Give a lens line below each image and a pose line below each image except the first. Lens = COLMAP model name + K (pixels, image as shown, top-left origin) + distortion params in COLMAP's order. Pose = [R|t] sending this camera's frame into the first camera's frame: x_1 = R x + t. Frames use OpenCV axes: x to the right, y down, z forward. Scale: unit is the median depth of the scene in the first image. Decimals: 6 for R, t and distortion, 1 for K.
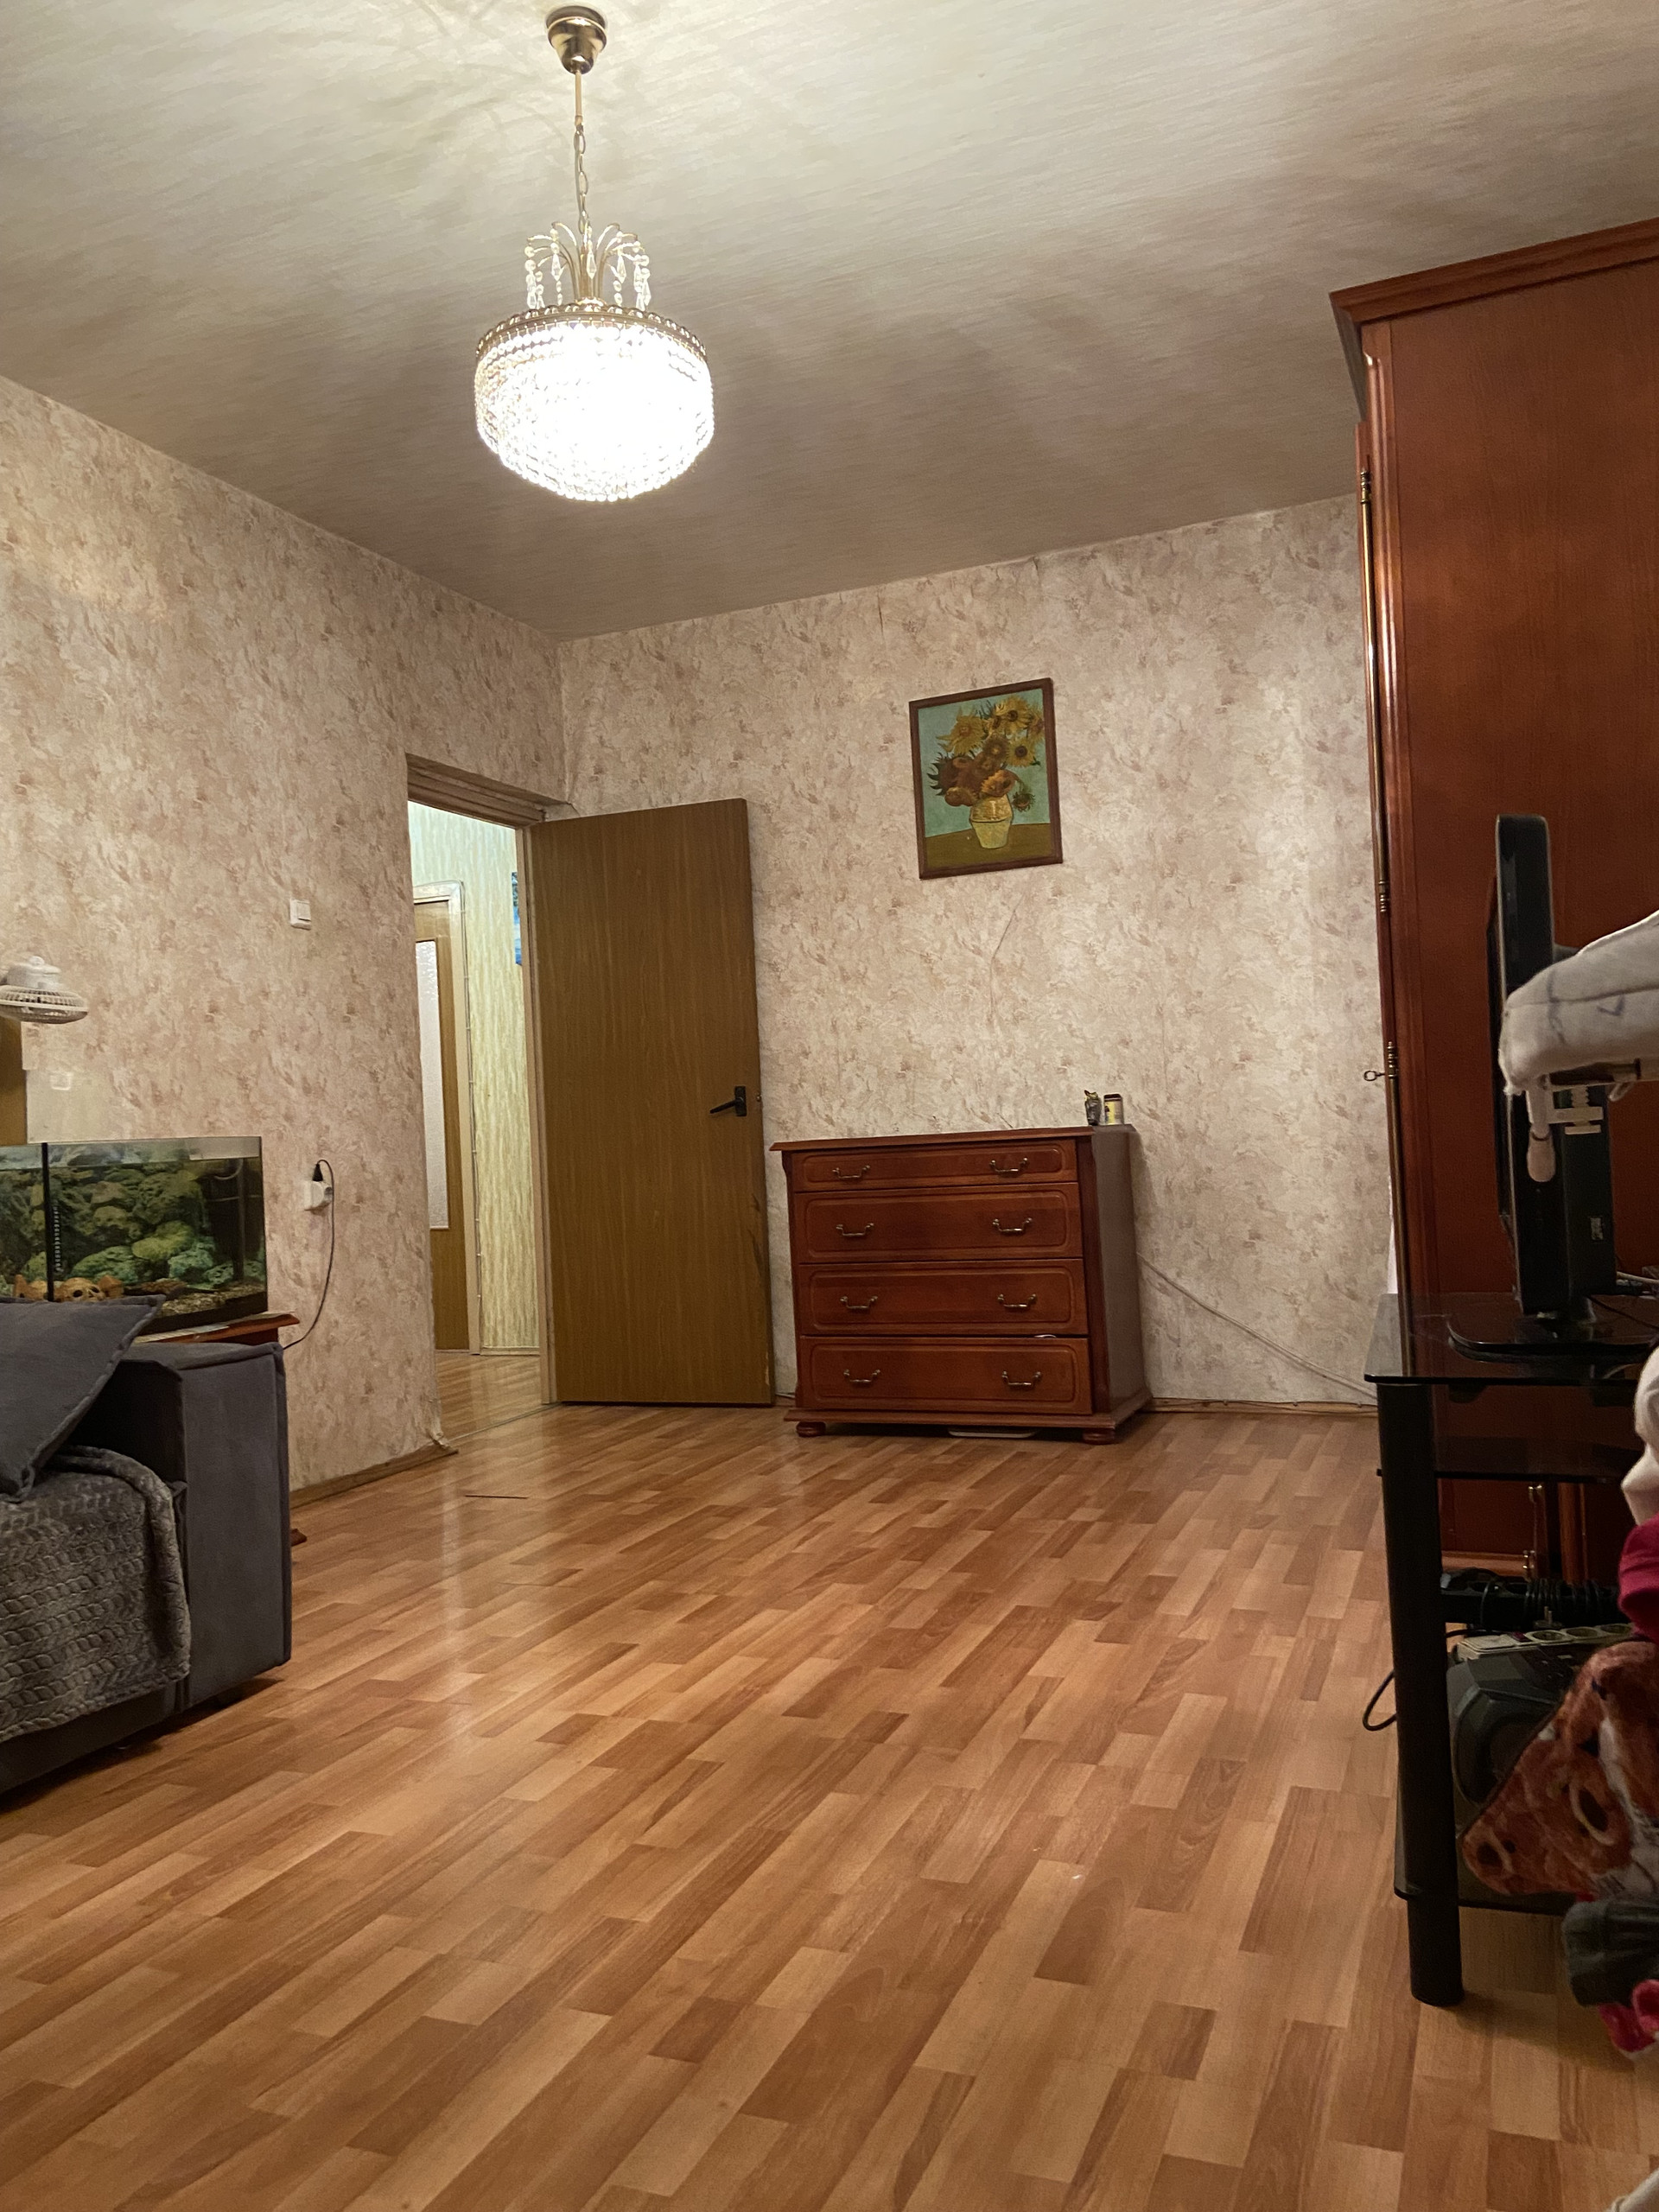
lens RADIAL K [[1675.8, 0, 820.8], [0, 1675.8, 1075.6], [0, 0, 1]] dist [0.106021, -0.132836]
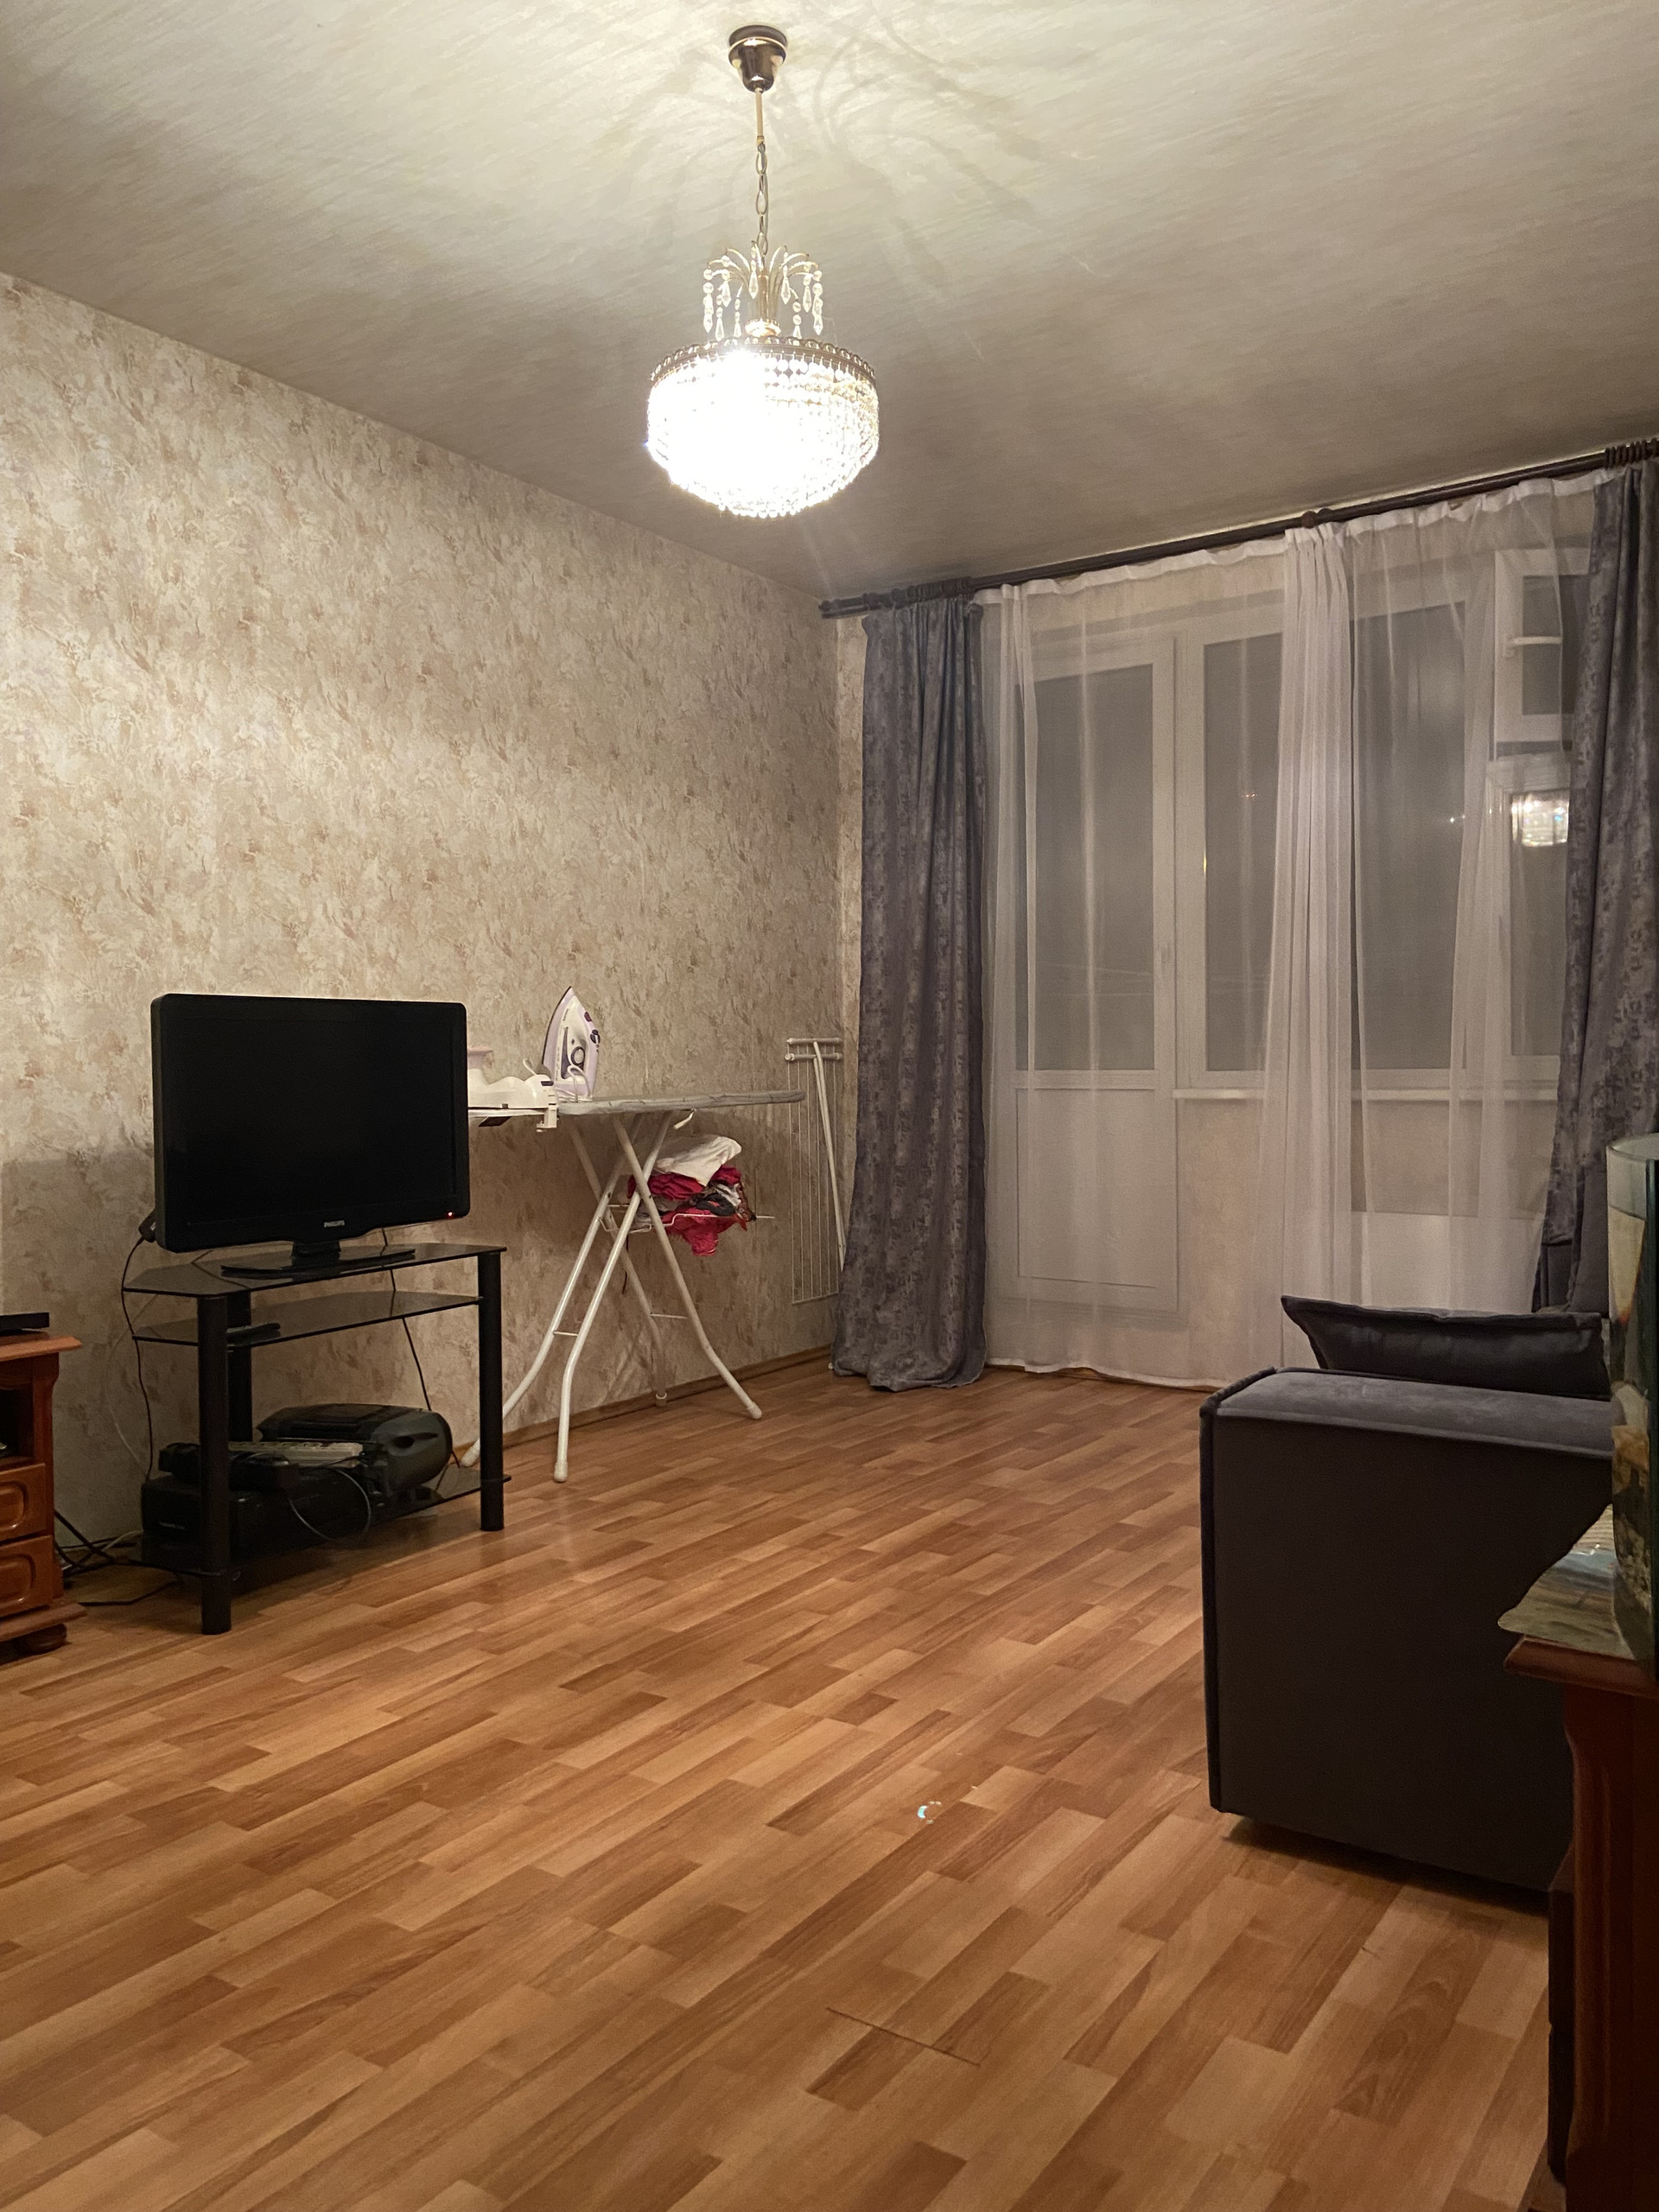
lens RADIAL K [[1675.8, 0, 820.8], [0, 1675.8, 1075.6], [0, 0, 1]] dist [0.106021, -0.132836]
pose [[-0.976323, 0.059894, 0.207860, -0.363392], [0.054504, 0.998014, -0.031567, 0.029986], [-0.209338, -0.019490, -0.977649, 2.046638]]
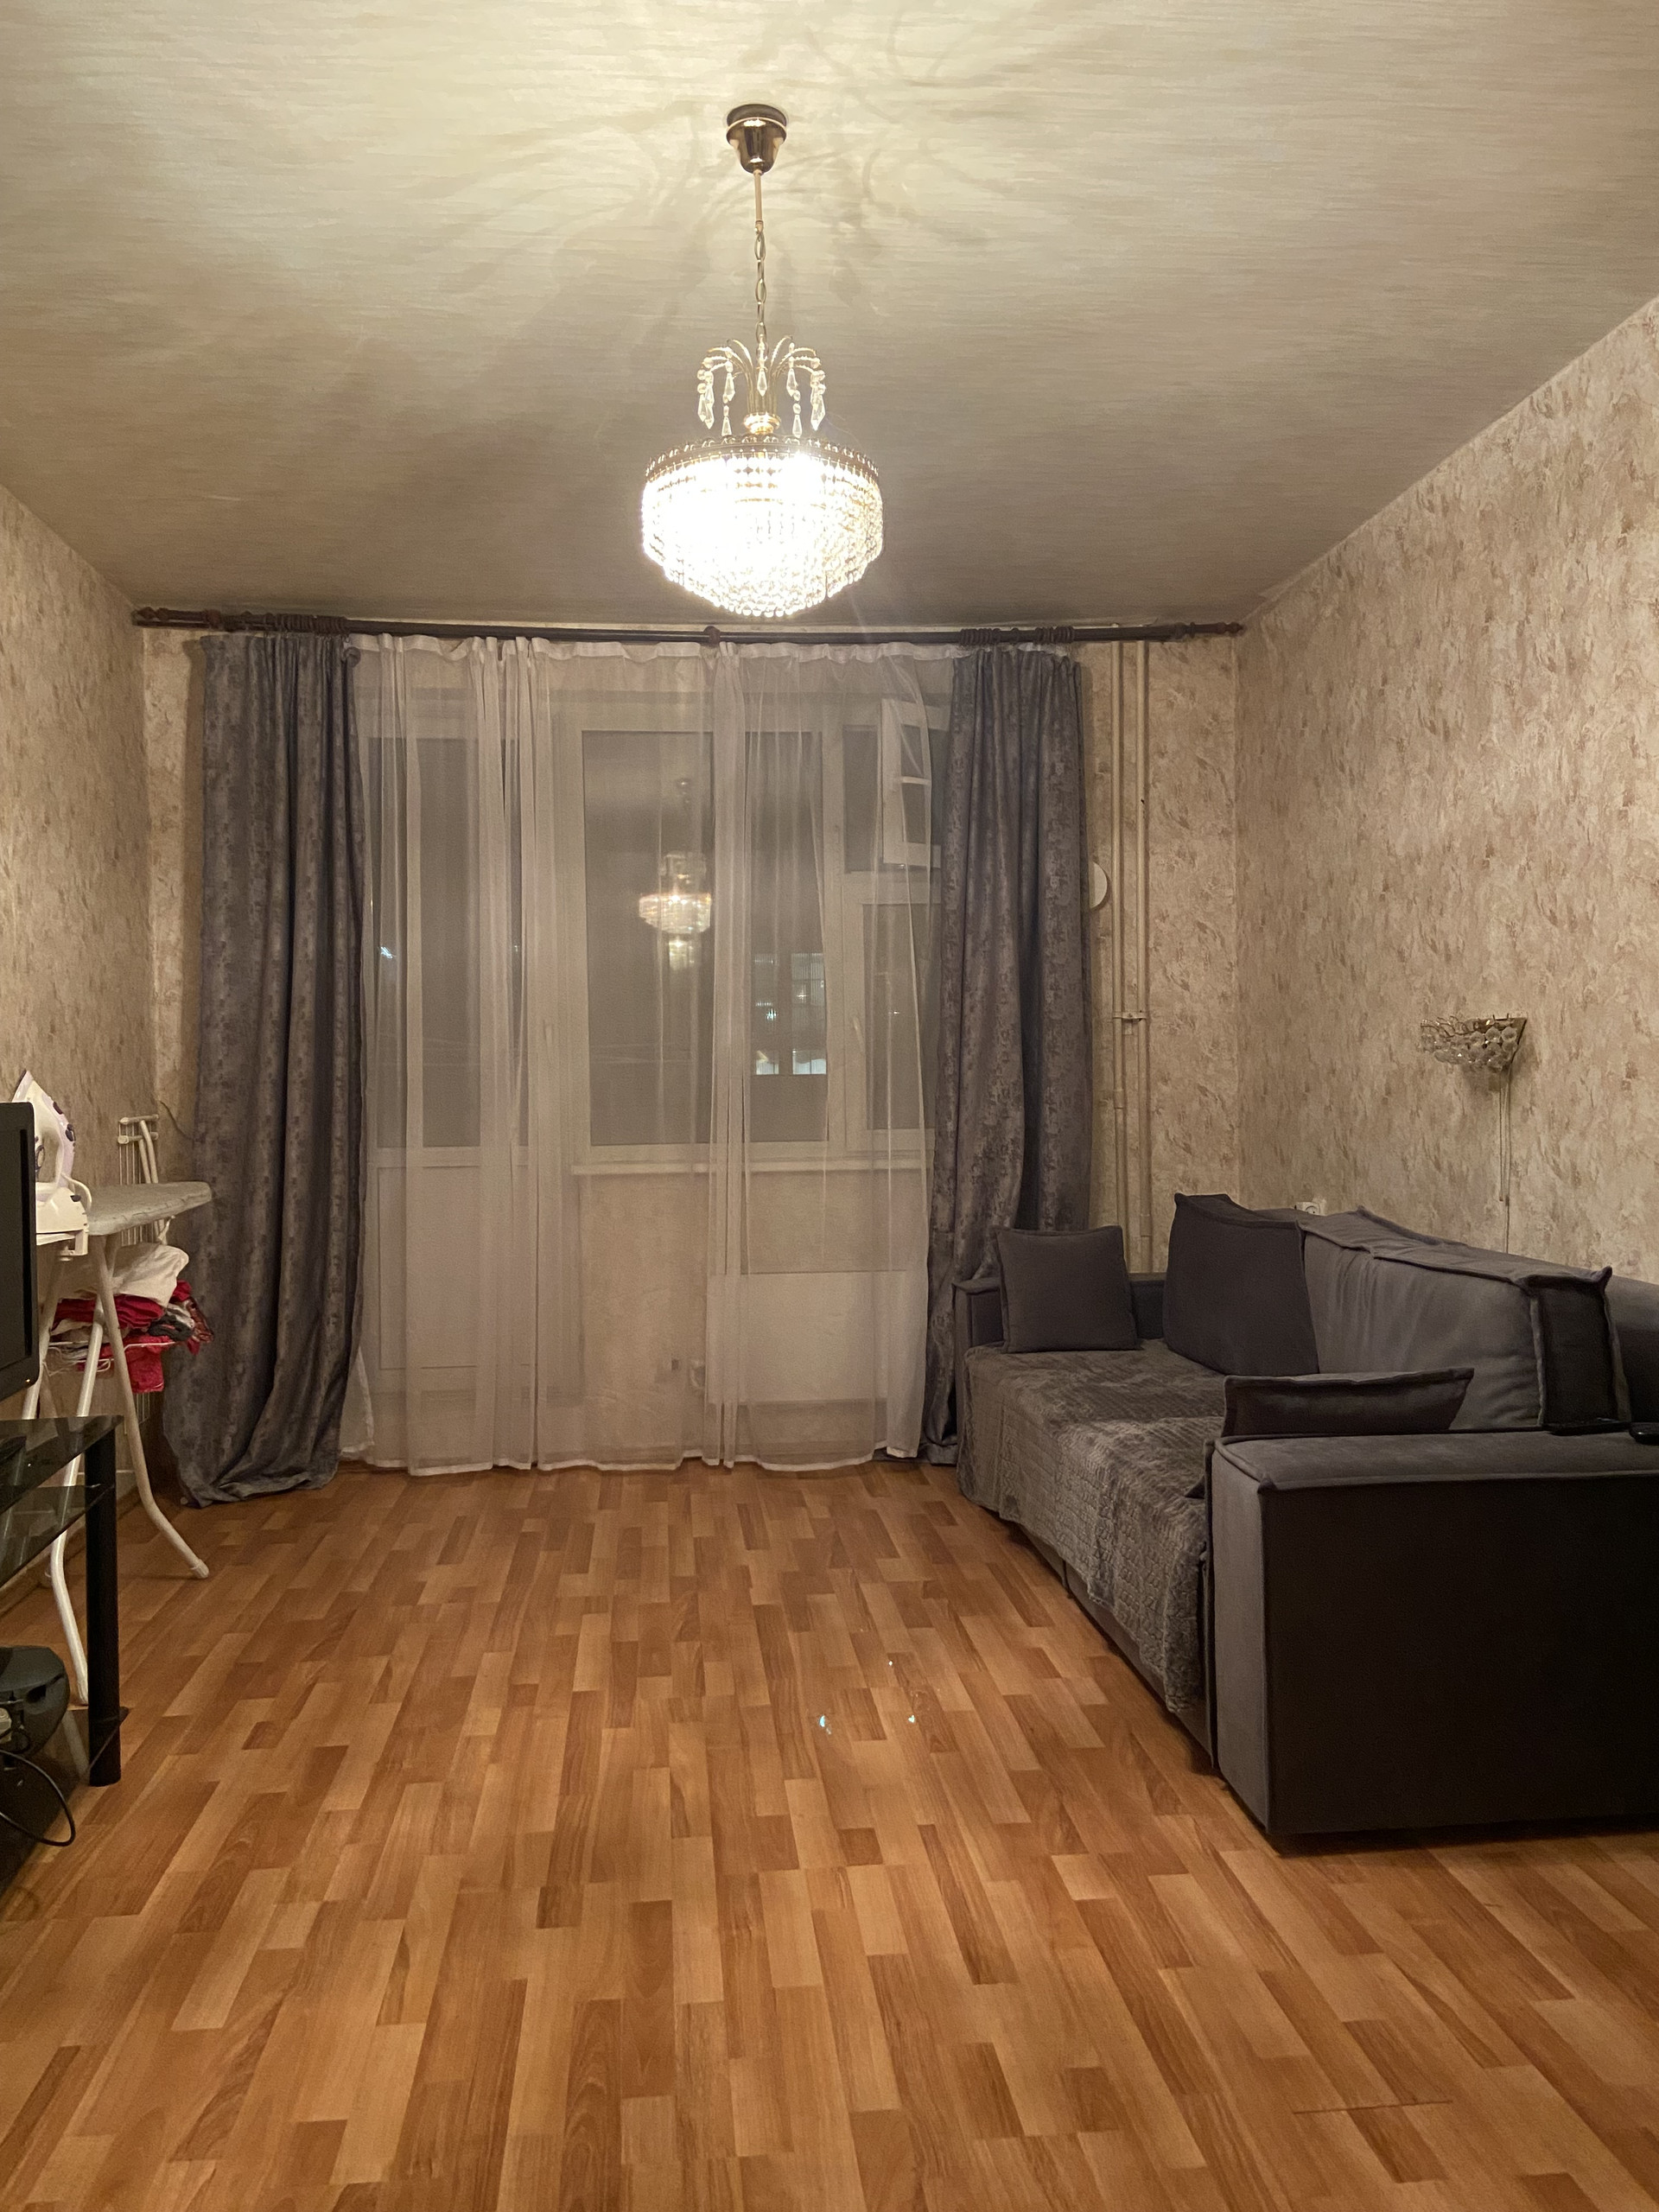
lens RADIAL K [[1675.8, 0, 820.8], [0, 1675.8, 1075.6], [0, 0, 1]] dist [0.106021, -0.132836]
pose [[-0.882480, 0.061660, -0.466291, 0.322948], [0.072129, 0.997385, -0.004620, -0.072252], [0.464786, -0.037711, -0.884619, 1.925320]]
